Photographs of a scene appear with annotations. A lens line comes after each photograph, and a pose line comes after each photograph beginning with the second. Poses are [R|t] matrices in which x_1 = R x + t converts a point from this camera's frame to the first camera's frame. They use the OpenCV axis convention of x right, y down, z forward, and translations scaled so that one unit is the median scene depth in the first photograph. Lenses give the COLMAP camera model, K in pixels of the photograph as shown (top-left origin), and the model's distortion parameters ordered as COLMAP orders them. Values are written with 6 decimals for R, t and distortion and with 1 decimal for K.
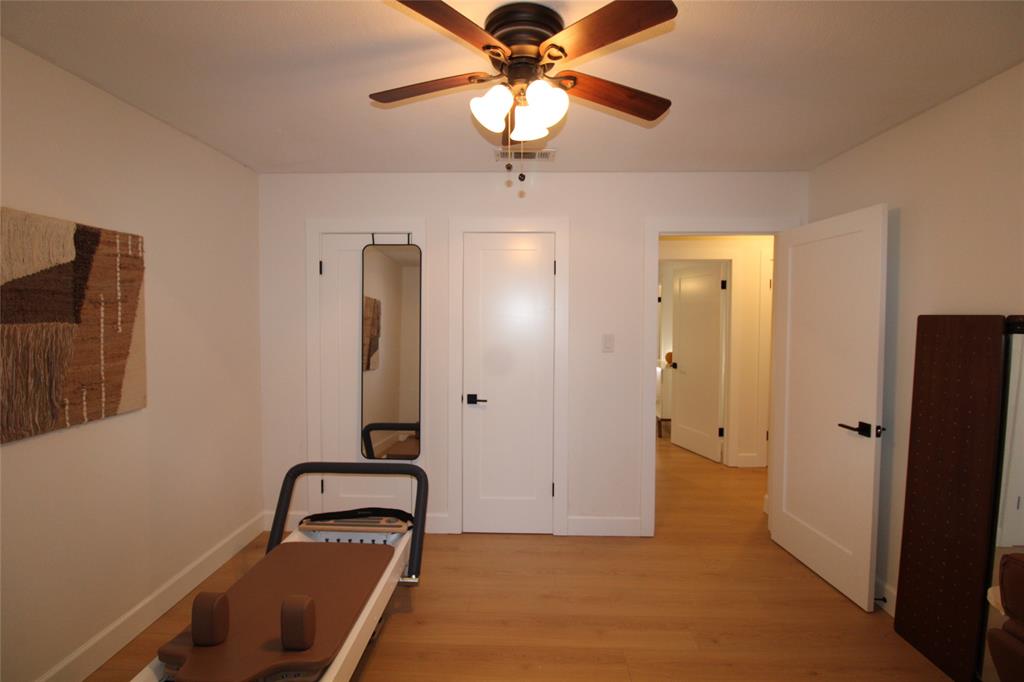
lens RADIAL K [[483.0, 0, 514.9], [0, 483.0, 331.3], [0, 0, 1]] dist [-0.000097, -0.000049]
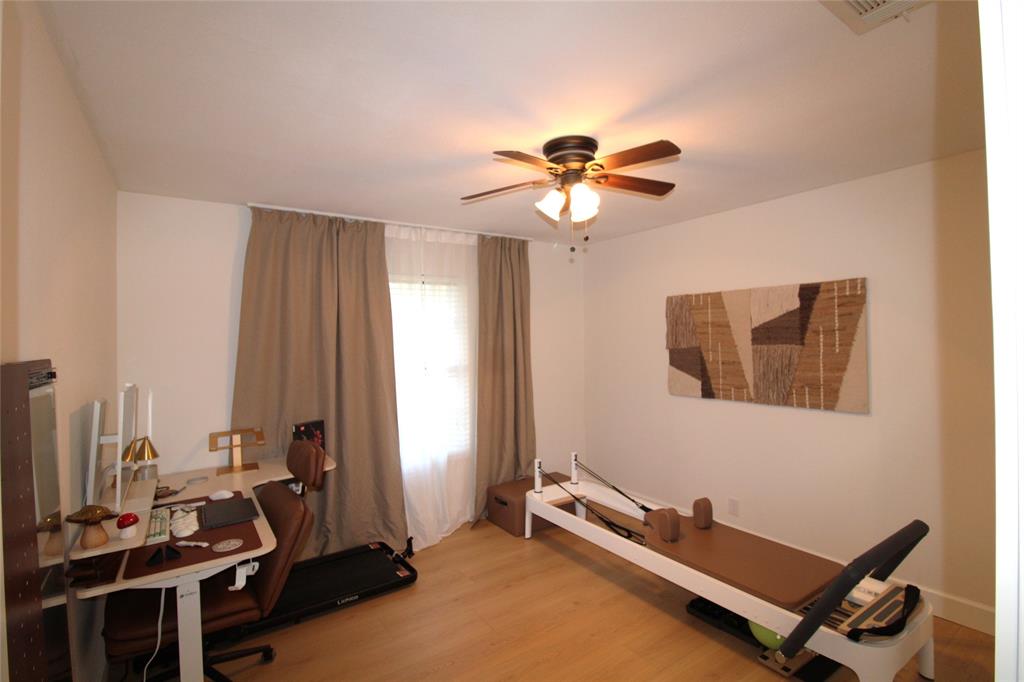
lens RADIAL K [[483.0, 0, 514.9], [0, 483.0, 331.3], [0, 0, 1]] dist [-0.000097, -0.000049]
pose [[-0.812199, 0.002211, -0.583376, 0.784482], [-0.001875, 0.999978, 0.006400, -0.068622], [0.583378, 0.006292, -0.812177, 1.655663]]
